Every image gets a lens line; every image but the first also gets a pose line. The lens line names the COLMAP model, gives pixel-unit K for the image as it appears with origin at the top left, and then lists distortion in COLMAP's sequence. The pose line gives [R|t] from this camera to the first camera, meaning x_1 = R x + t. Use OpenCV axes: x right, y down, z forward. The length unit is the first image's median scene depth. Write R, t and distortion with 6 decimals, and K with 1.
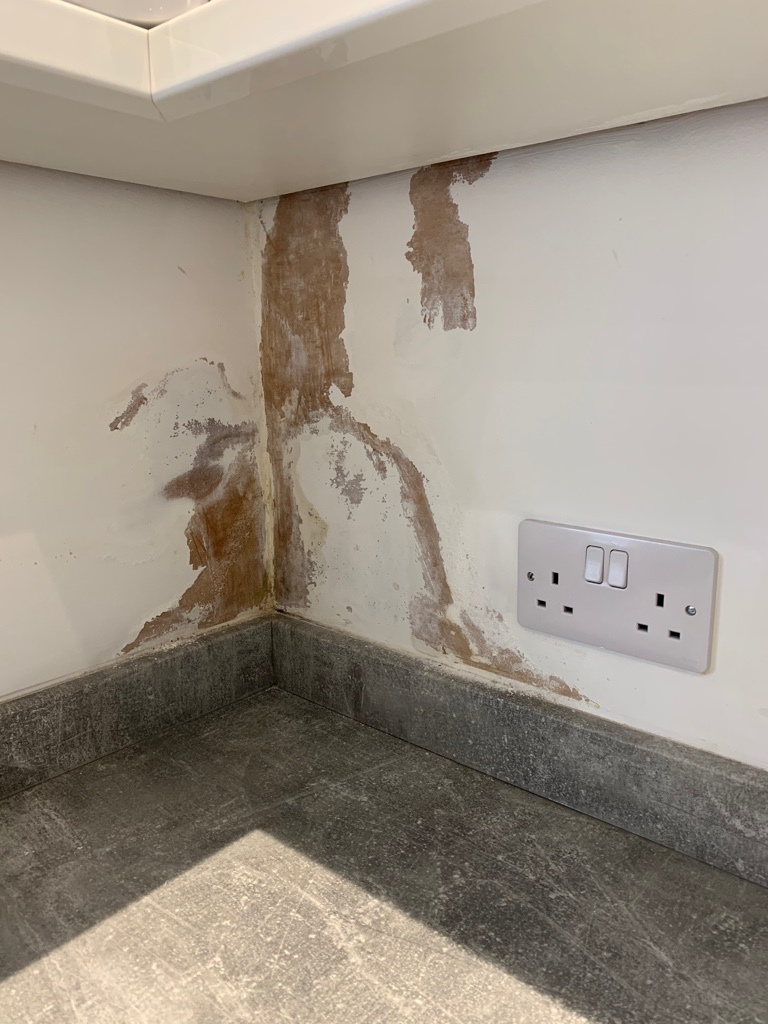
lens RADIAL K [[792.9, 0, 384.3], [0, 792.9, 508.7], [0, 0, 1]] dist [-0.009519, 0.008669]
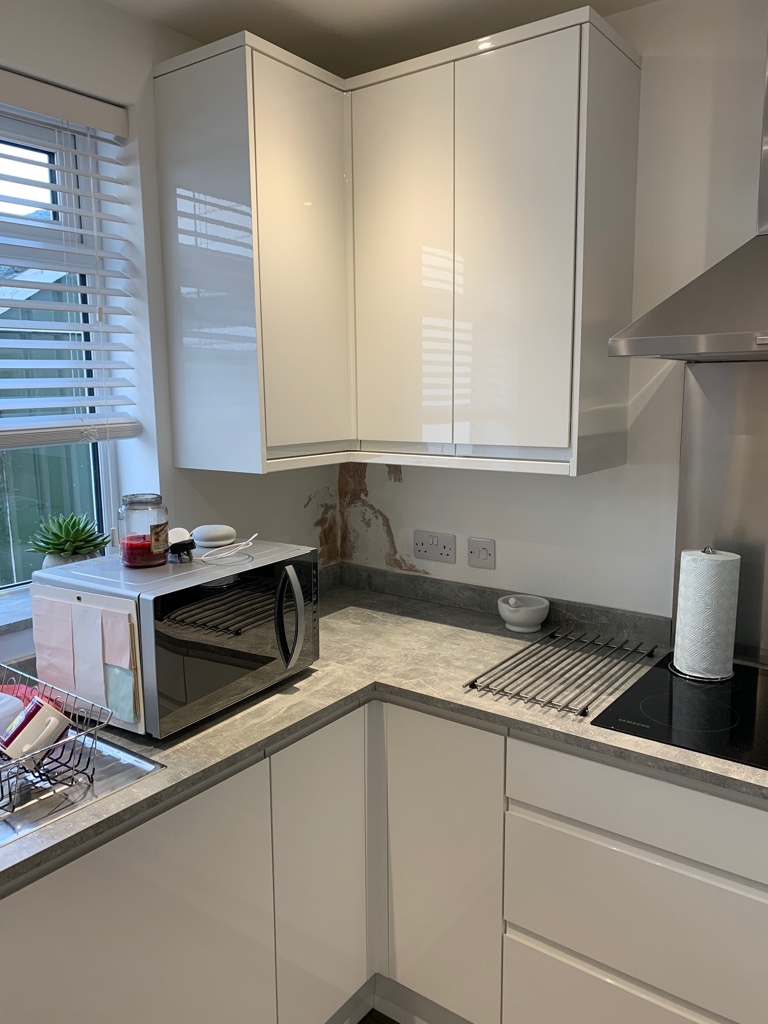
lens RADIAL K [[792.9, 0, 383.9], [0, 792.9, 512.7], [0, 0, 1]] dist [-0.009519, 0.008669]
pose [[0.996483, -0.011928, 0.082937, -0.267410], [0.015250, 0.999102, -0.039542, 0.070313], [-0.082390, 0.040667, 0.995770, -2.565212]]
